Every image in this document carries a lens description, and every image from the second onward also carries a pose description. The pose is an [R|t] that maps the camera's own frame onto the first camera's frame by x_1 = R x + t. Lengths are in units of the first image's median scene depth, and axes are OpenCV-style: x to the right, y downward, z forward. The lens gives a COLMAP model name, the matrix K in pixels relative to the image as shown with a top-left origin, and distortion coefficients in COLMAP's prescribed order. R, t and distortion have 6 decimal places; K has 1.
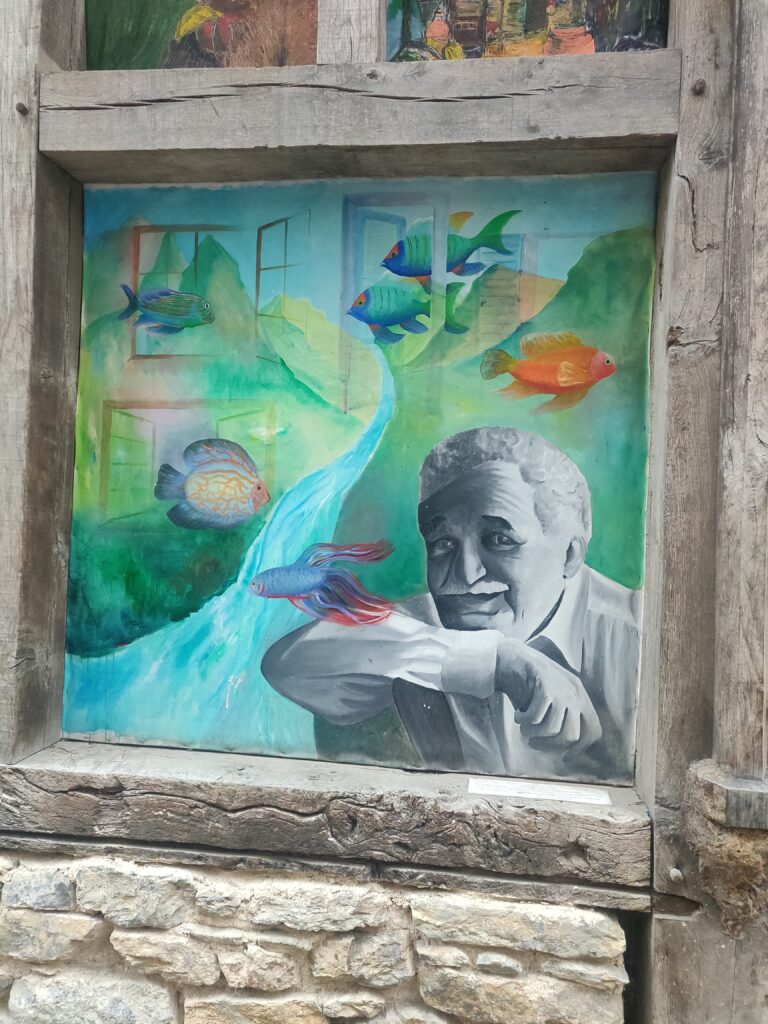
lens RADIAL K [[794.0, 0, 379.7], [0, 794.0, 508.2], [0, 0, 1]] dist [0.010199, 0.040553]
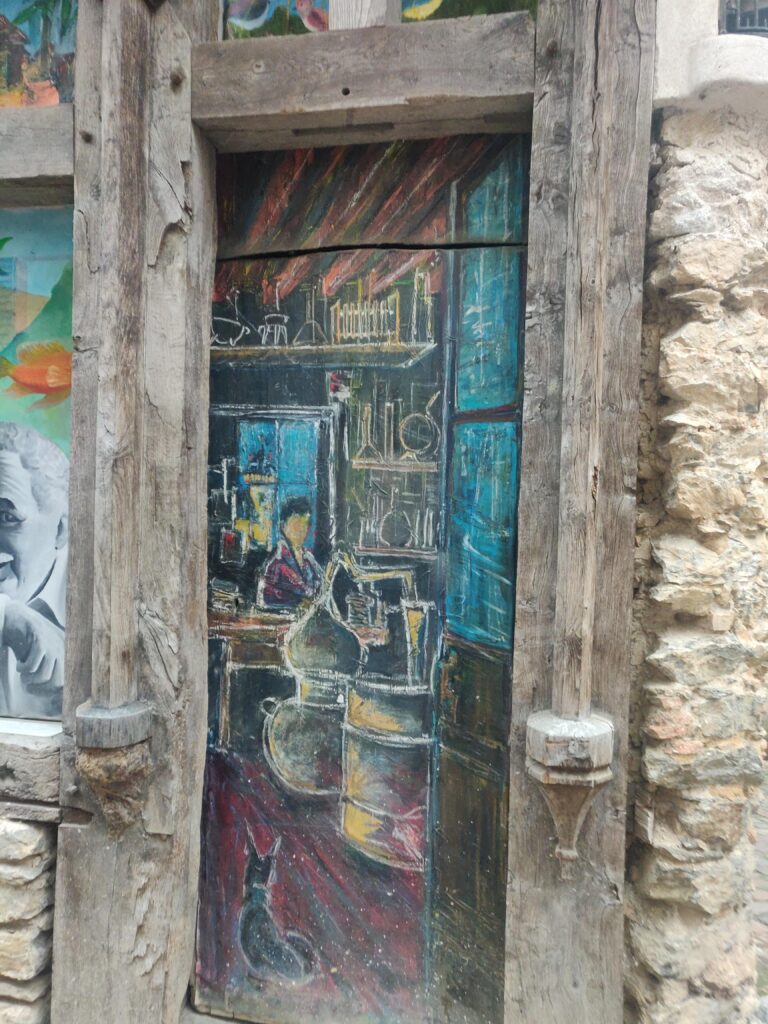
lens RADIAL K [[794.0, 0, 443.2], [0, 794.0, 507.3], [0, 0, 1]] dist [0.010199, 0.040553]
pose [[0.997786, -0.015341, -0.064714, 0.894022], [0.015834, 0.999849, 0.007114, 0.026719], [0.064595, -0.008123, 0.997878, -0.147893]]
